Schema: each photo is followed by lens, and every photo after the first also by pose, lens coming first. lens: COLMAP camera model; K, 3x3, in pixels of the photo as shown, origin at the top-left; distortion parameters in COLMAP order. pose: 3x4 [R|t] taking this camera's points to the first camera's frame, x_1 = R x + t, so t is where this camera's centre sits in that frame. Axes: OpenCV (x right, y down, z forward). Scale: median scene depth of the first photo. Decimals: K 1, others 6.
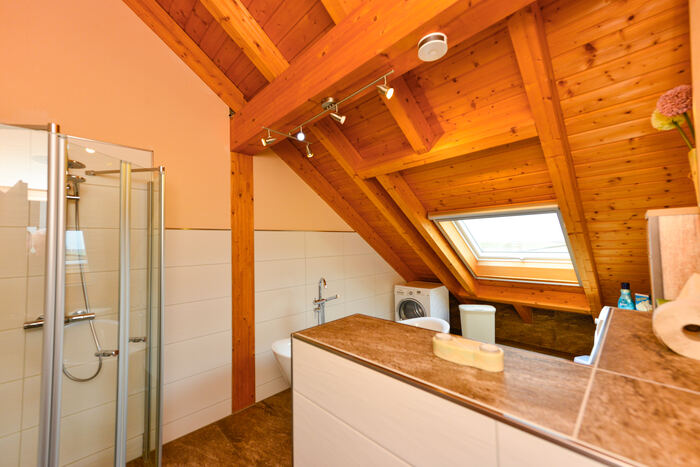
lens RADIAL K [[275.4, 0, 350.9], [0, 275.4, 231.9], [0, 0, 1]] dist [0.019078, -0.000017]
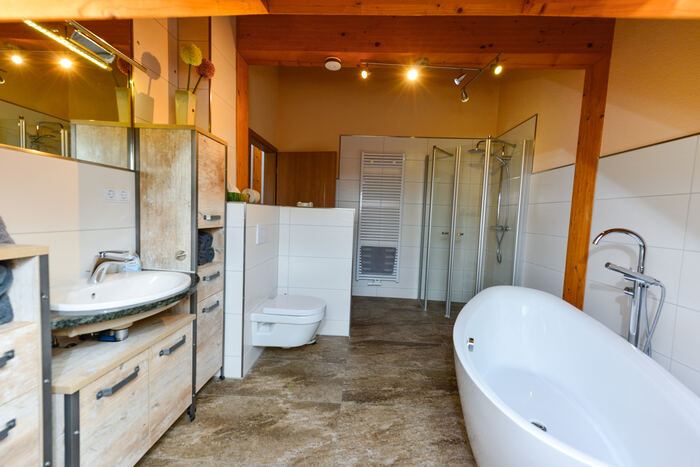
lens RADIAL K [[275.4, 0, 350.9], [0, 275.4, 231.9], [0, 0, 1]] dist [0.019078, -0.000017]
pose [[-0.736915, 0.037012, -0.674972, 0.536307], [0.002478, 0.998641, 0.052054, 0.123193], [0.675981, 0.036687, -0.736005, 0.897013]]
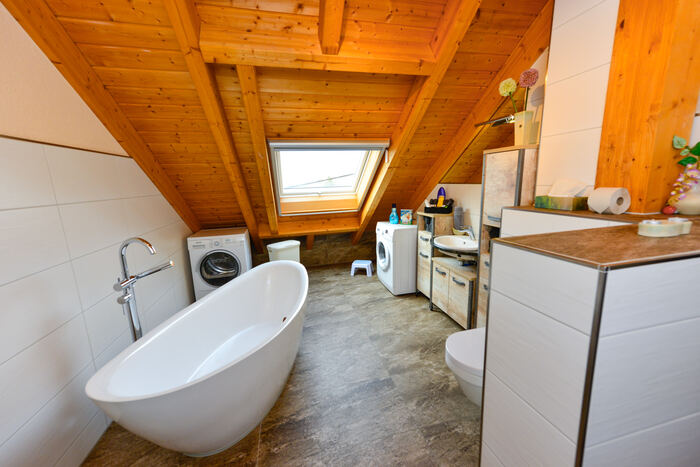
lens RADIAL K [[275.4, 0, 350.9], [0, 275.4, 231.9], [0, 0, 1]] dist [0.019078, -0.000017]
pose [[0.513787, -0.152192, 0.844311, -0.293366], [-0.012533, 0.982703, 0.184764, 0.044092], [-0.857826, -0.105512, 0.502992, 0.320974]]
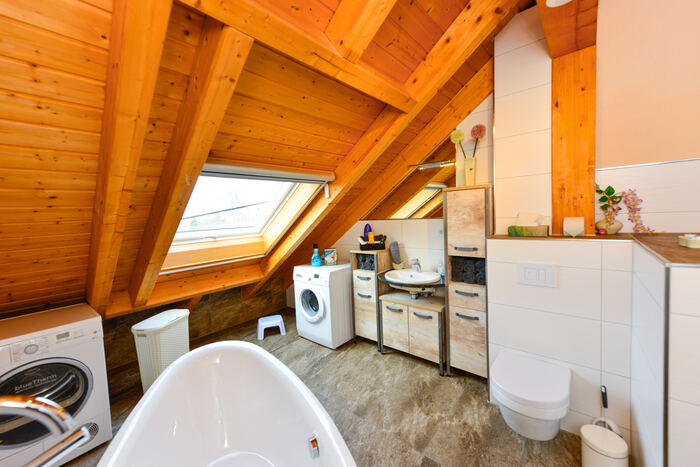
lens RADIAL K [[275.4, 0, 350.9], [0, 275.4, 231.9], [0, 0, 1]] dist [0.019078, -0.000017]
pose [[-0.080772, -0.040498, 0.995909, -0.248865], [0.010984, 0.999077, 0.041518, 0.052360], [-0.996672, 0.014293, -0.080253, 0.678794]]
